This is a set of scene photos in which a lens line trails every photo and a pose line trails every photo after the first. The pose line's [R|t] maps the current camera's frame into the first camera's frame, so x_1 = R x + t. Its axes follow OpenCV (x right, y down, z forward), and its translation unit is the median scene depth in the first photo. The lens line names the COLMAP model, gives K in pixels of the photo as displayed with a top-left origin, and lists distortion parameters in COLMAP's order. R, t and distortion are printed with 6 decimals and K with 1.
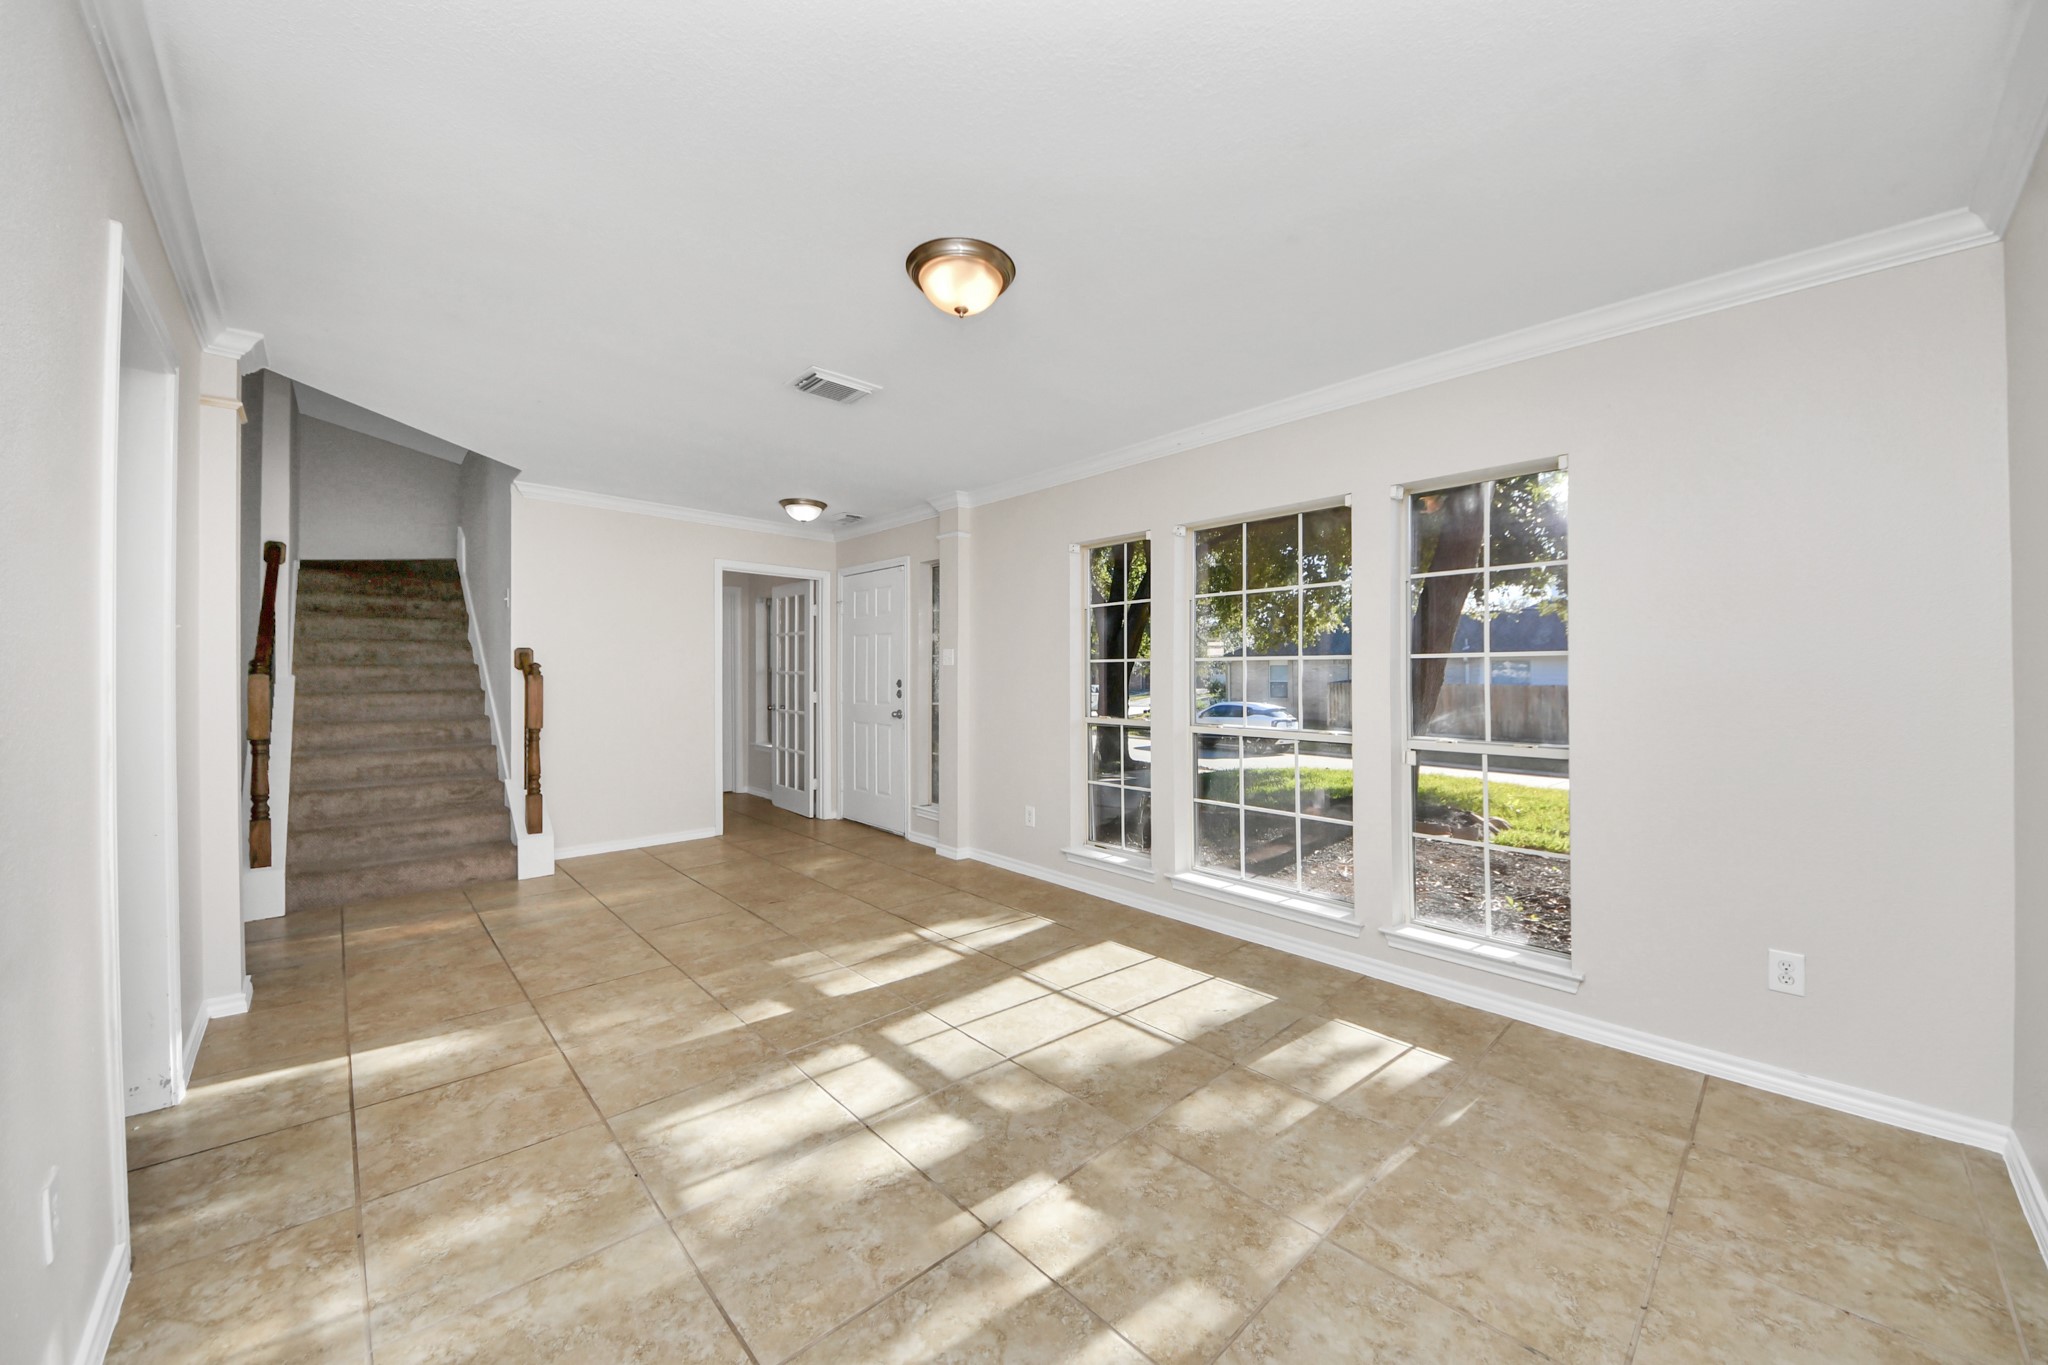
lens RADIAL K [[755.5, 0, 1020.2], [0, 755.5, 684.7], [0, 0, 1]] dist [0.044441, -0.025252]
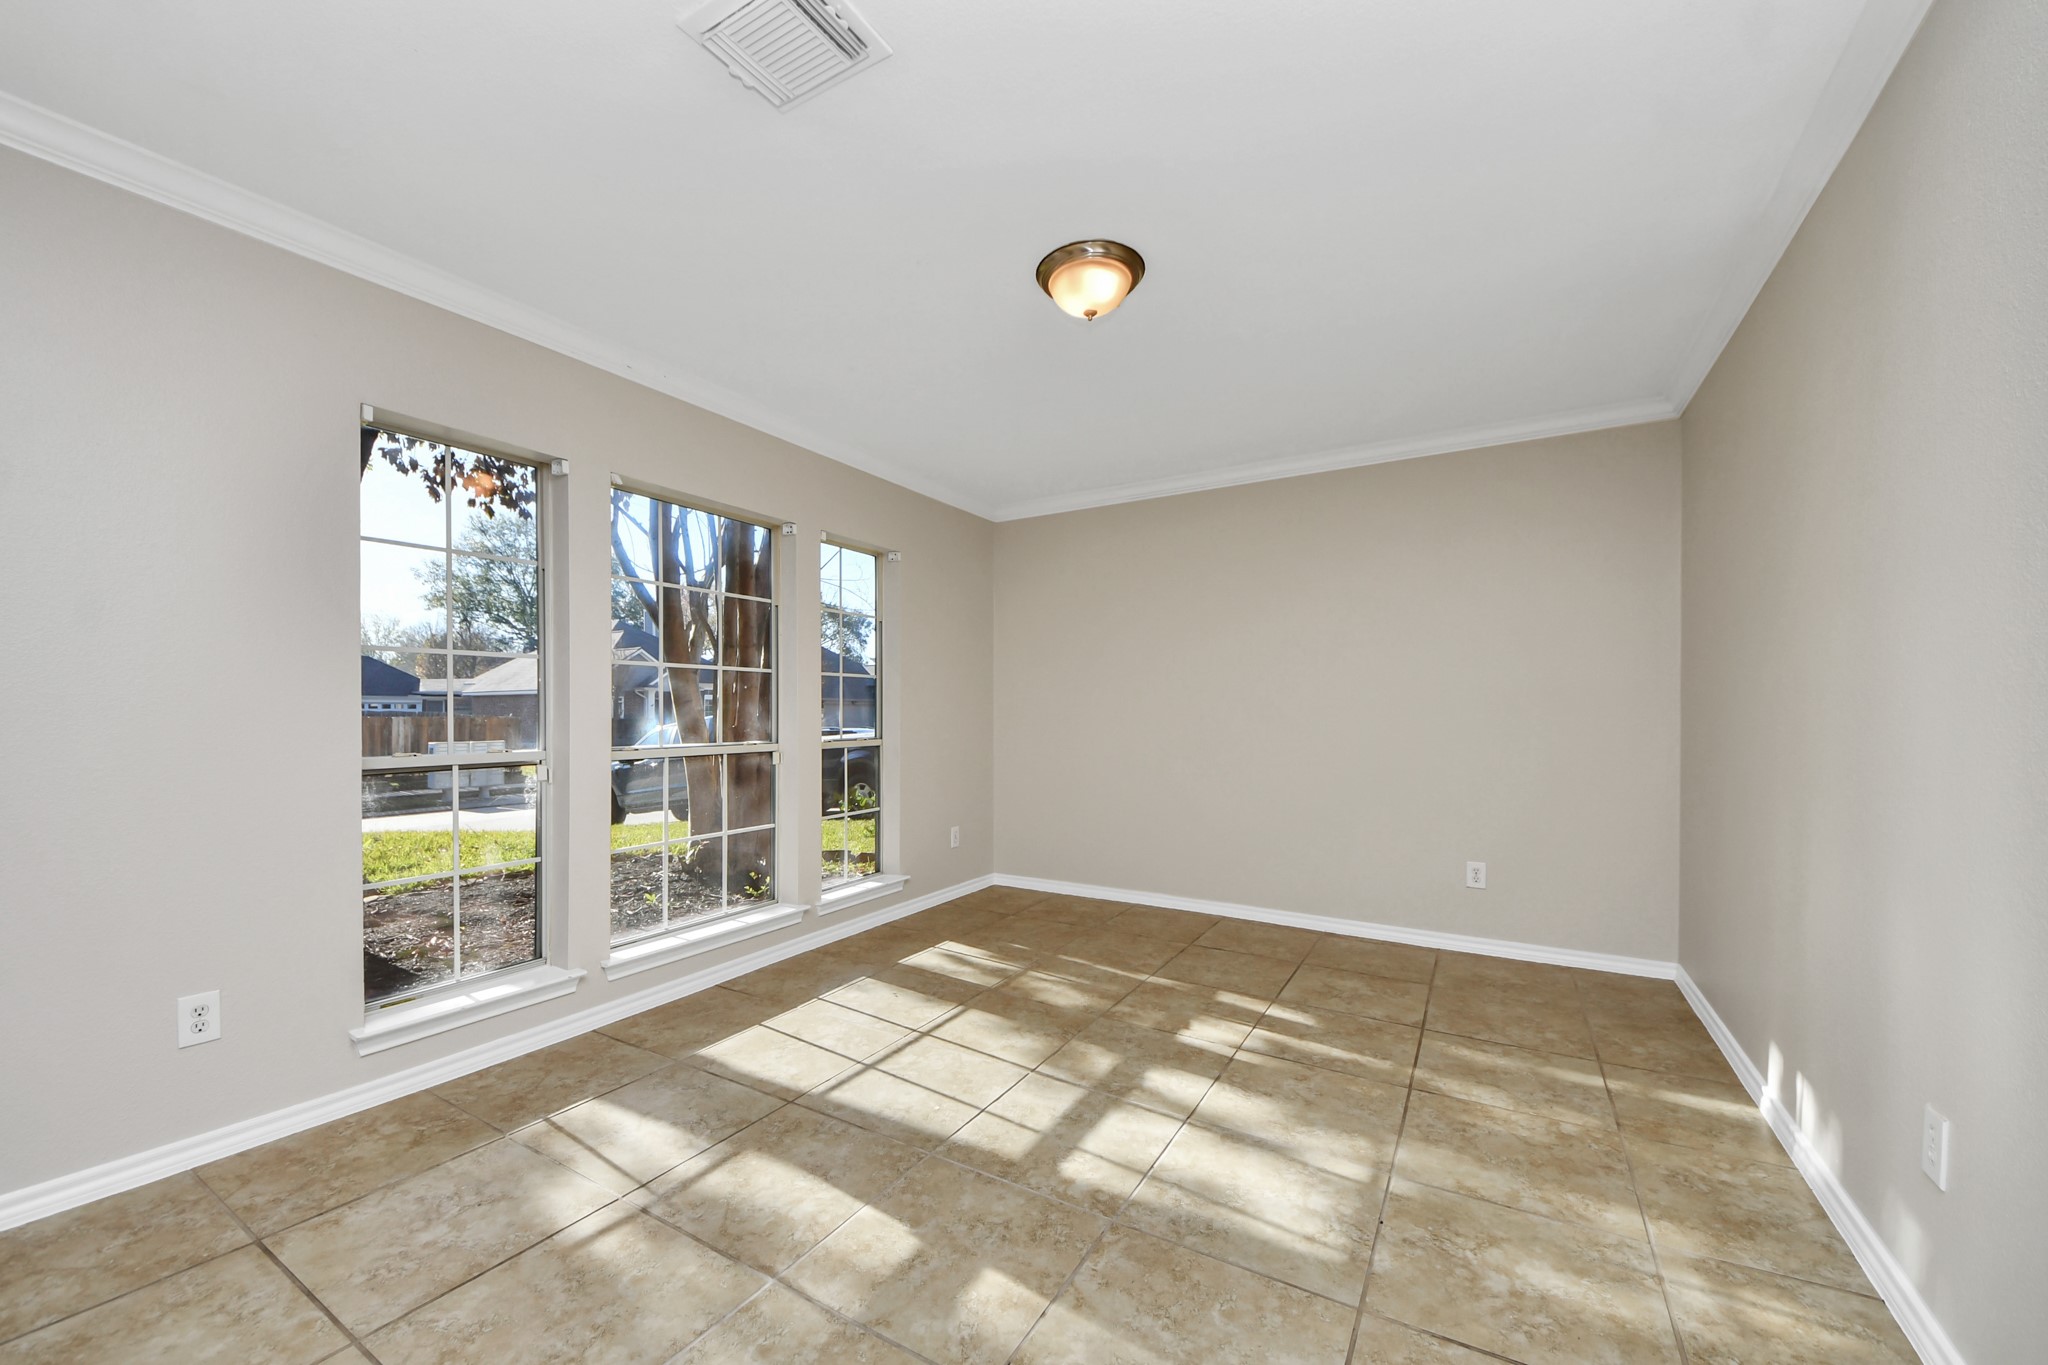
lens RADIAL K [[741.3, 0, 1010.9], [0, 741.3, 696.2], [0, 0, 1]] dist [0.045964, -0.026722]
pose [[-0.262311, 0.020647, 0.964762, -1.163630], [0.009380, 0.999778, -0.018846, 0.006865], [-0.964938, 0.004106, -0.262447, 1.519369]]
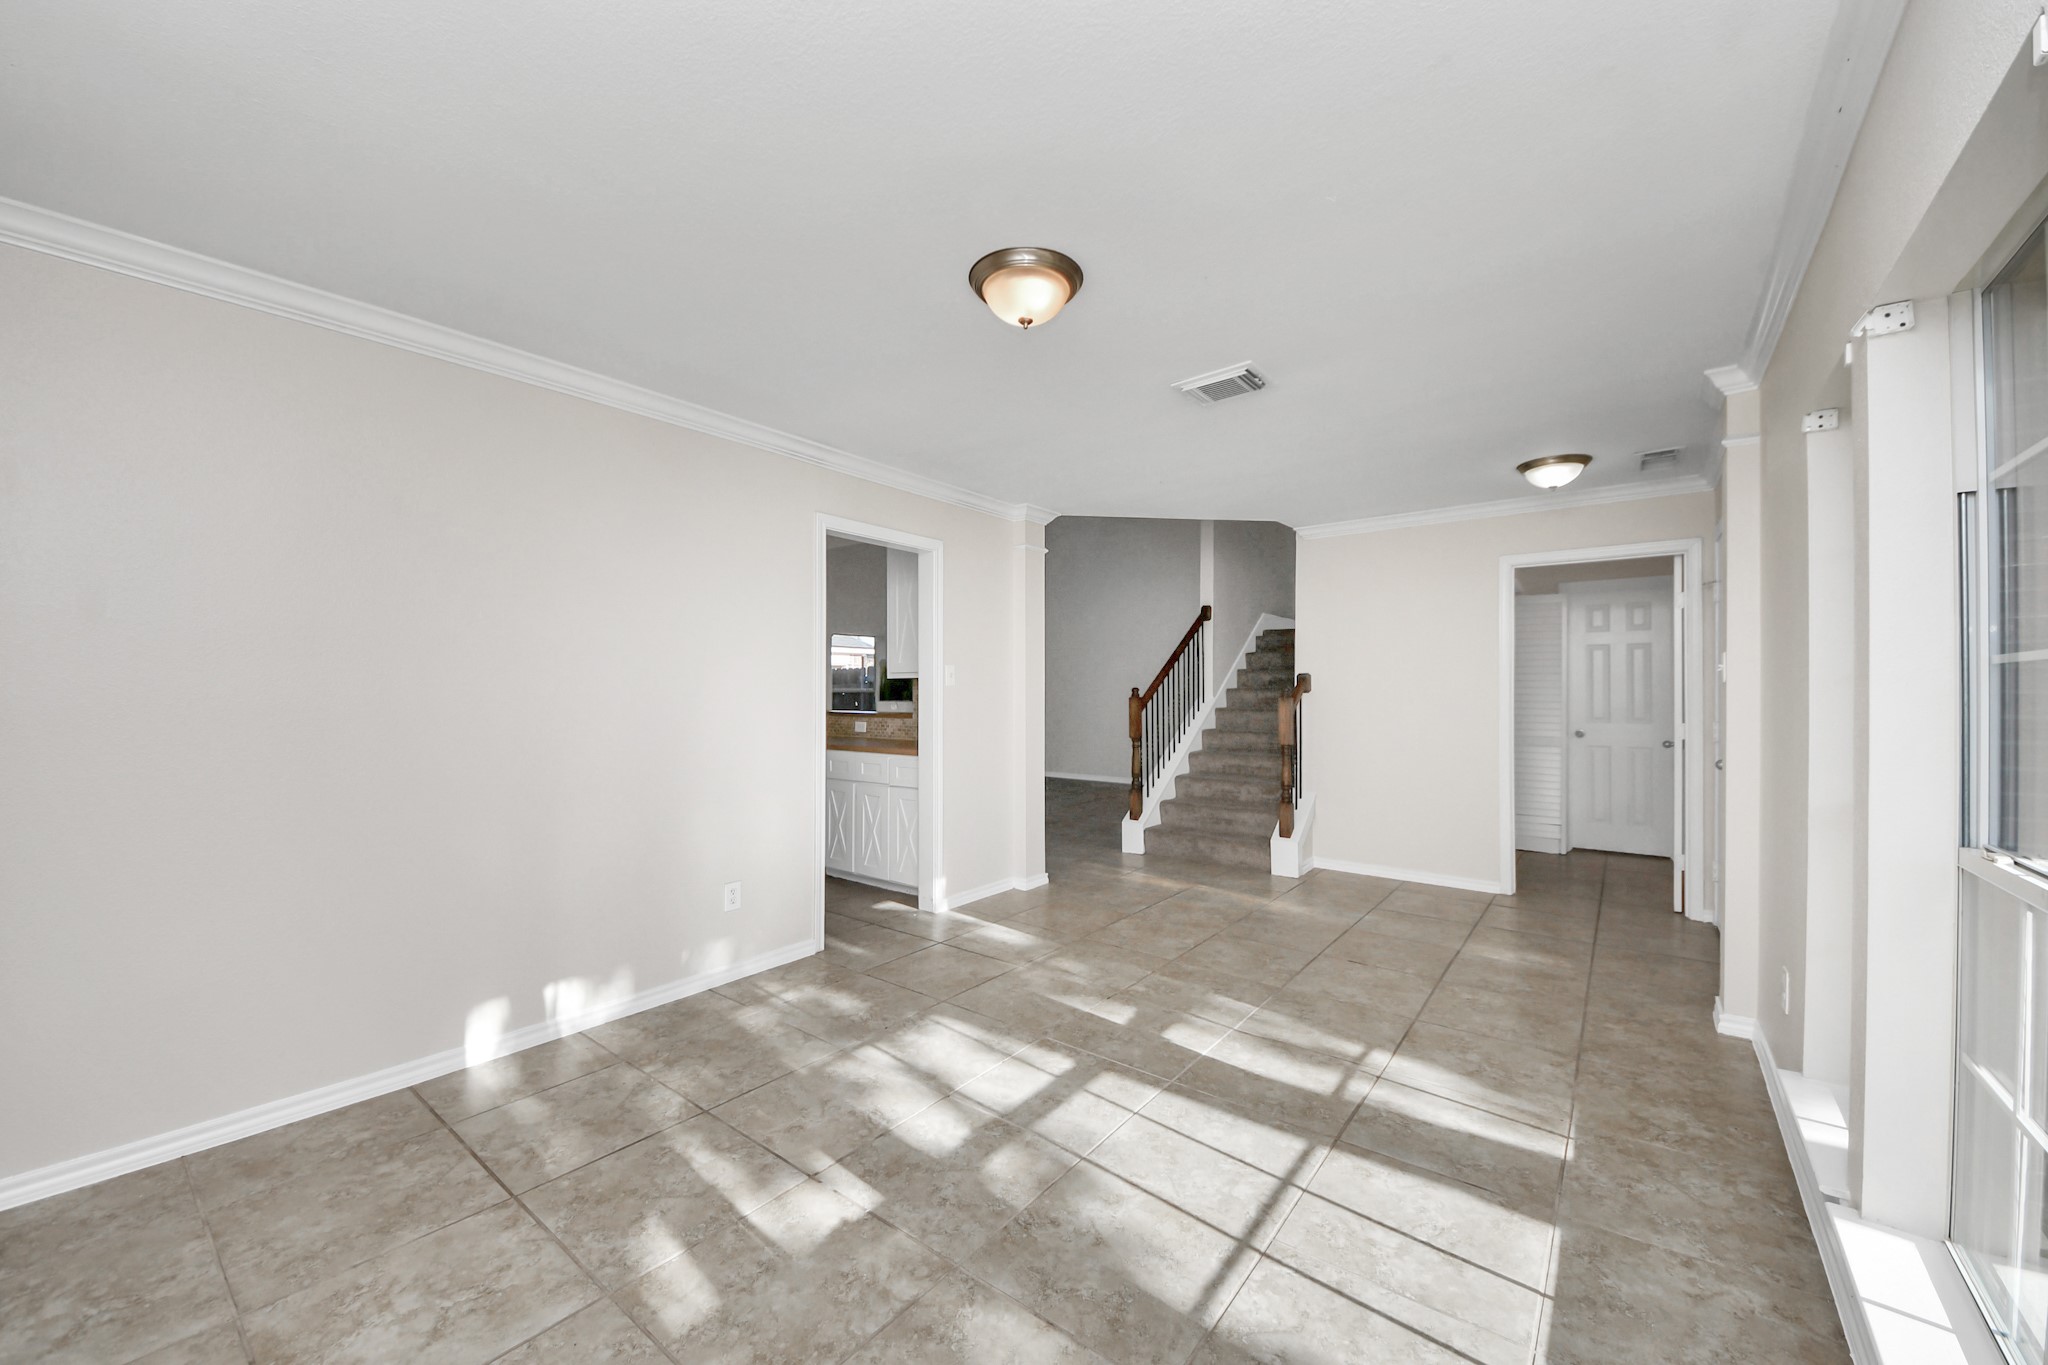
lens RADIAL K [[755.5, 0, 1020.2], [0, 755.5, 684.7], [0, 0, 1]] dist [0.044441, -0.025252]
pose [[0.157329, -0.006217, -0.987527, 0.999817], [-0.011376, 0.999902, -0.008107, -0.055277], [0.987481, 0.012509, 0.157243, 0.920108]]
